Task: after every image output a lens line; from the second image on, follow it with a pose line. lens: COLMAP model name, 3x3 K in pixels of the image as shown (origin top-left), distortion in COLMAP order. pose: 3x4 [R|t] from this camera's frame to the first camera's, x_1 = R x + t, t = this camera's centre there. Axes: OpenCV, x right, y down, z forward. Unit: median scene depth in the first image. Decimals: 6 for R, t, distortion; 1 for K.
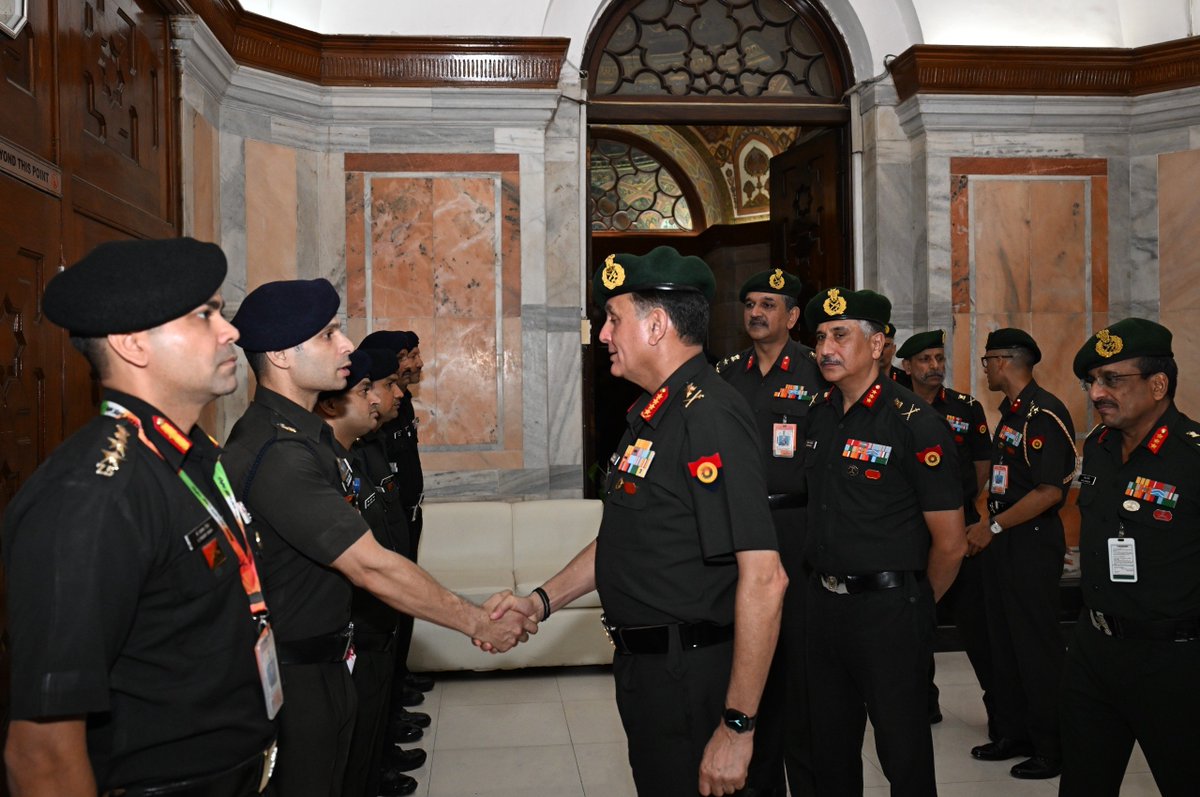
lens RADIAL K [[1004.8, 0, 603.2], [0, 1004.8, 401.3], [0, 0, 1]] dist [-0.007748, 0.014482]
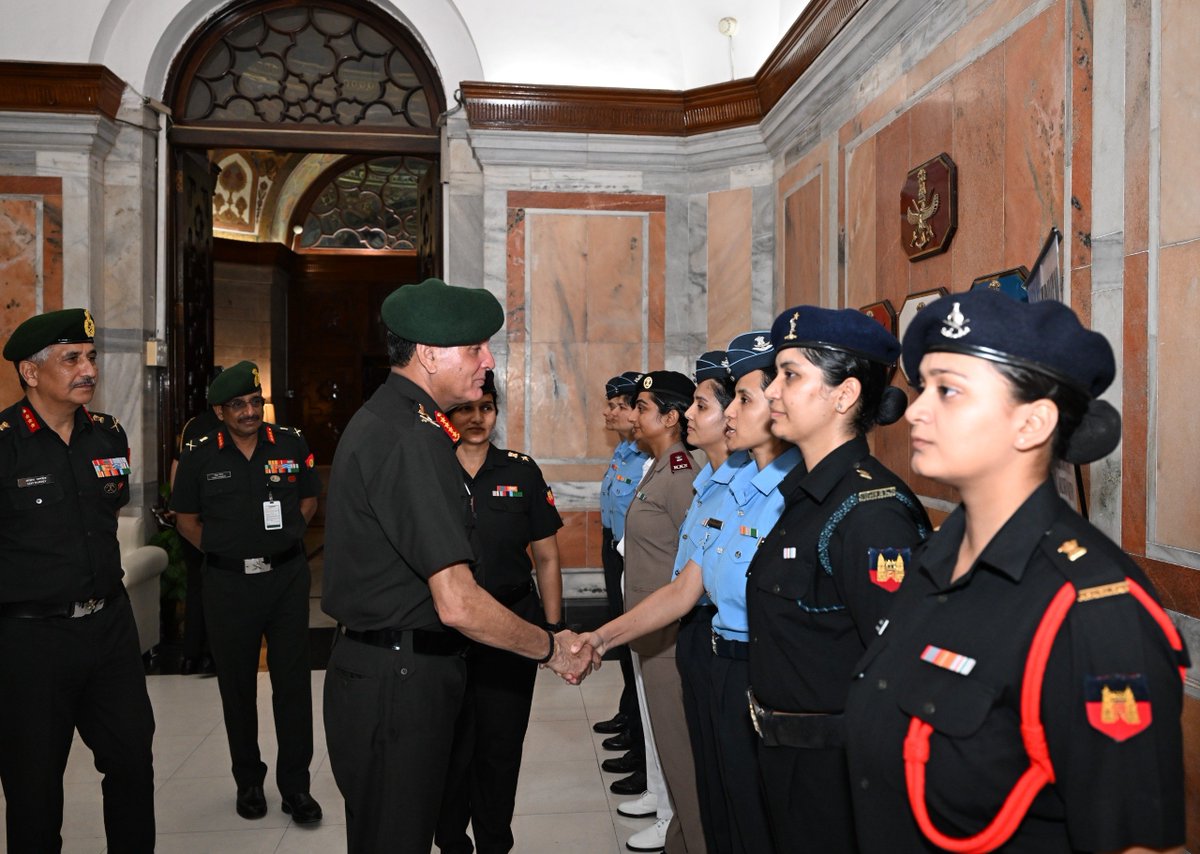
lens RADIAL K [[1027.0, 0, 635.2], [0, 1027.0, 440.6], [0, 0, 1]] dist [-0.002566, 0.002094]
pose [[0.998705, 0.013463, 0.049064, 0.426639], [-0.014326, 0.999748, 0.017274, -0.005430], [-0.048819, -0.017954, 0.998646, -0.069081]]
